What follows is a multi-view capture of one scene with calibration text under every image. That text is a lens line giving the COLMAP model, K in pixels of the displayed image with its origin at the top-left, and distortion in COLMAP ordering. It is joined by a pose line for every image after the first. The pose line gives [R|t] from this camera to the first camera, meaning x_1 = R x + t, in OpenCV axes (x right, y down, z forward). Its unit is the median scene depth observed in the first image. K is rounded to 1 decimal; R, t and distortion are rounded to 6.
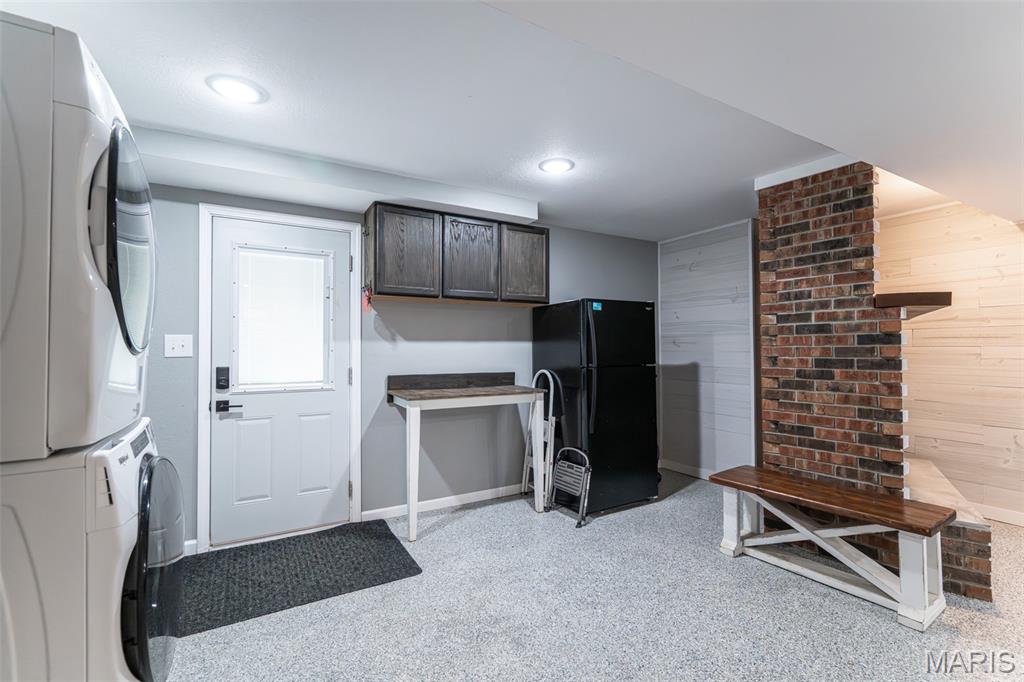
lens RADIAL K [[451.1, 0, 516.0], [0, 451.1, 343.3], [0, 0, 1]] dist [0.001465, -0.000934]
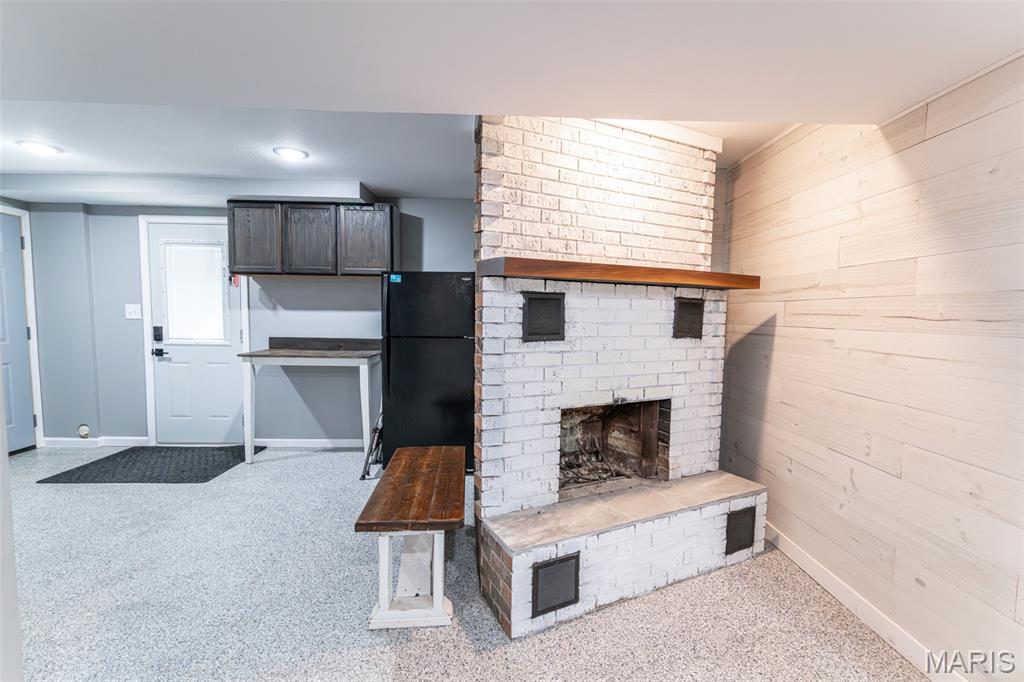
lens RADIAL K [[450.2, 0, 517.3], [0, 450.2, 345.8], [0, 0, 1]] dist [0.000564, -0.000276]
pose [[0.882689, 0.049416, -0.467353, 1.059738], [-0.011476, 0.996426, 0.083683, -0.020191], [0.469818, -0.068503, 0.880101, 0.243154]]
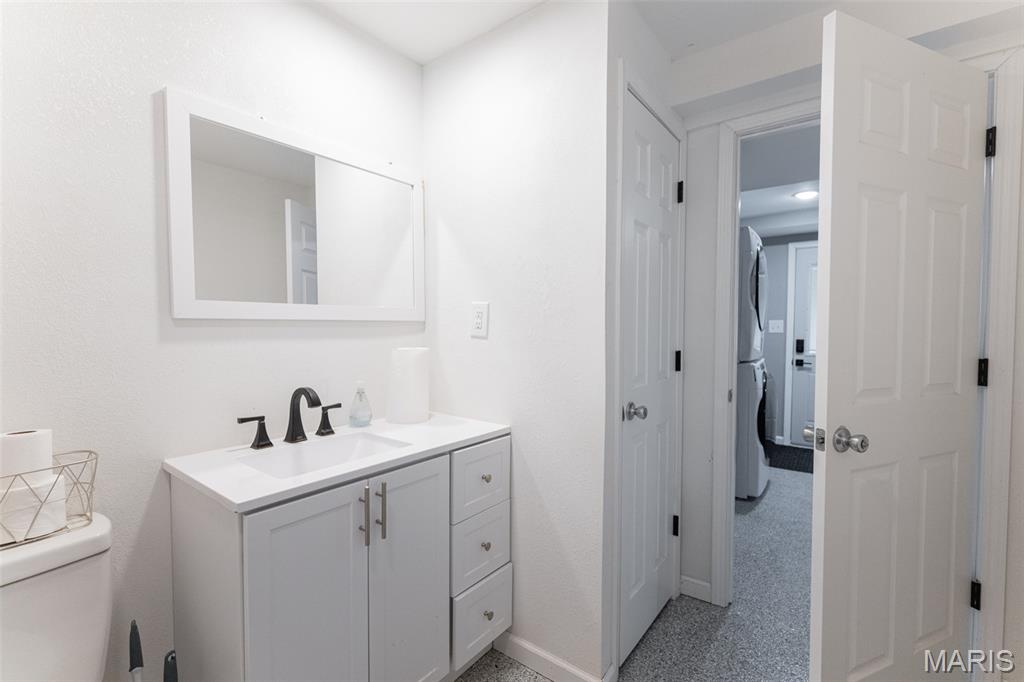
lens RADIAL K [[451.1, 0, 516.0], [0, 451.1, 343.3], [0, 0, 1]] dist [0.001465, -0.000934]
pose [[0.399539, 0.040031, -0.915842, 0.447447], [0.007230, 0.998877, 0.046814, -0.018395], [0.916688, -0.025326, 0.398801, -0.612779]]
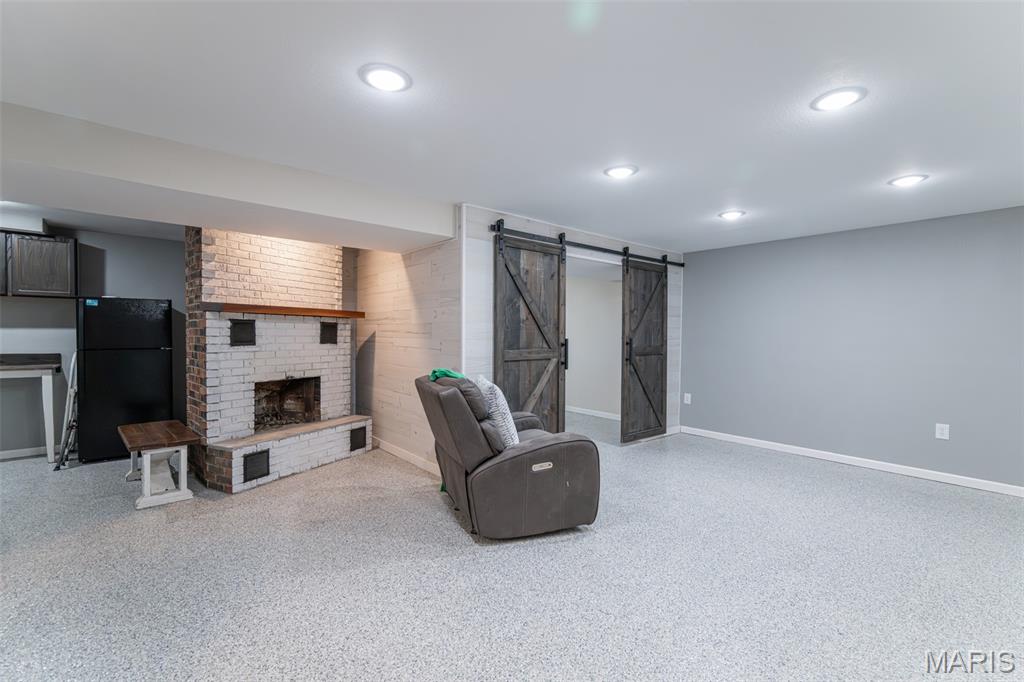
lens RADIAL K [[451.1, 0, 516.0], [0, 451.1, 343.3], [0, 0, 1]] dist [0.001465, -0.000934]
pose [[0.982354, 0.010199, 0.186754, 1.307613], [-0.016749, 0.999298, 0.033524, -0.033909], [-0.186281, -0.036060, 0.981835, -0.576853]]
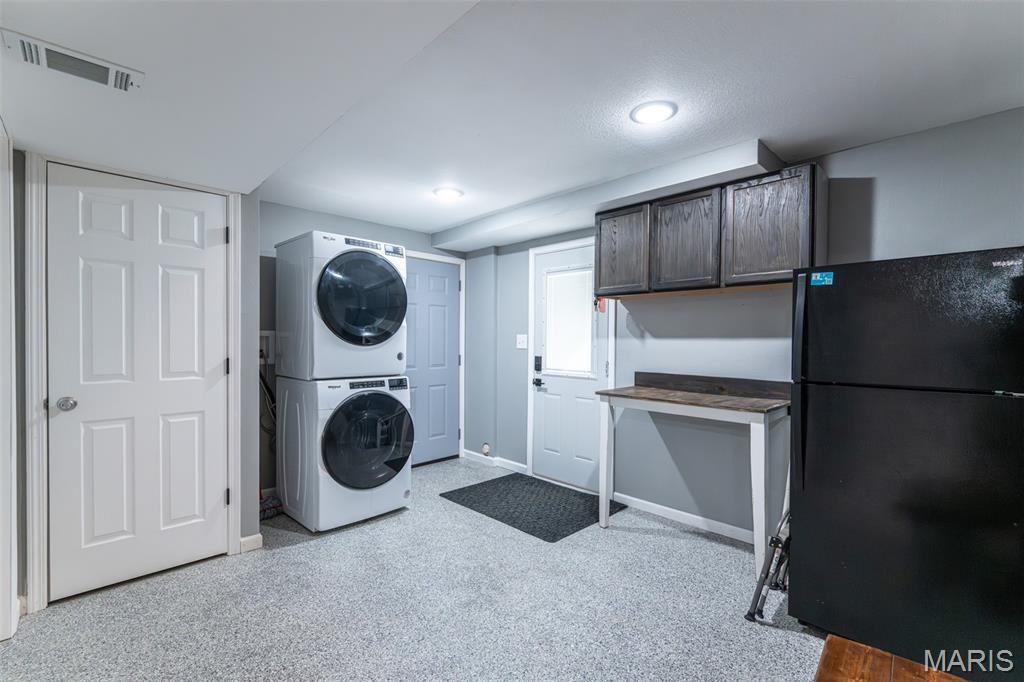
lens RADIAL K [[450.2, 0, 517.3], [0, 450.2, 345.8], [0, 0, 1]] dist [0.000564, -0.000276]
pose [[0.253280, 0.017774, -0.967230, 0.743065], [0.003312, 0.999809, 0.019240, -0.009523], [0.967387, -0.008077, 0.253173, 0.546001]]
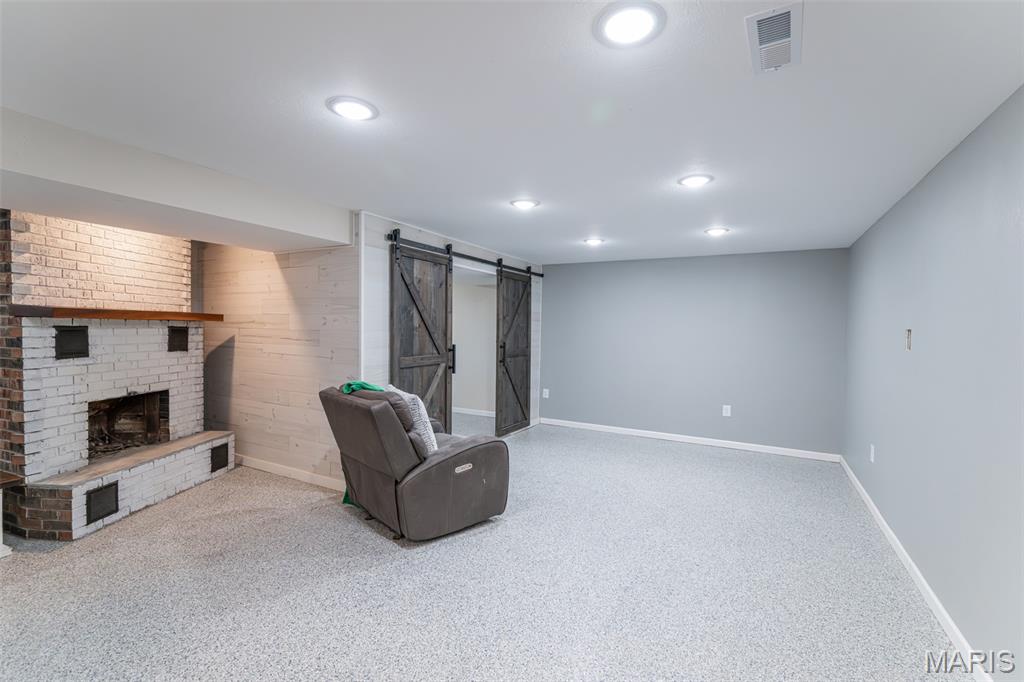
lens RADIAL K [[451.1, 0, 516.0], [0, 451.1, 343.3], [0, 0, 1]] dist [0.001465, -0.000934]
pose [[0.847361, 0.000986, 0.531017, 1.088902], [-0.027667, 0.998722, 0.042295, -0.080177], [-0.530297, -0.050531, 0.846305, -0.597961]]
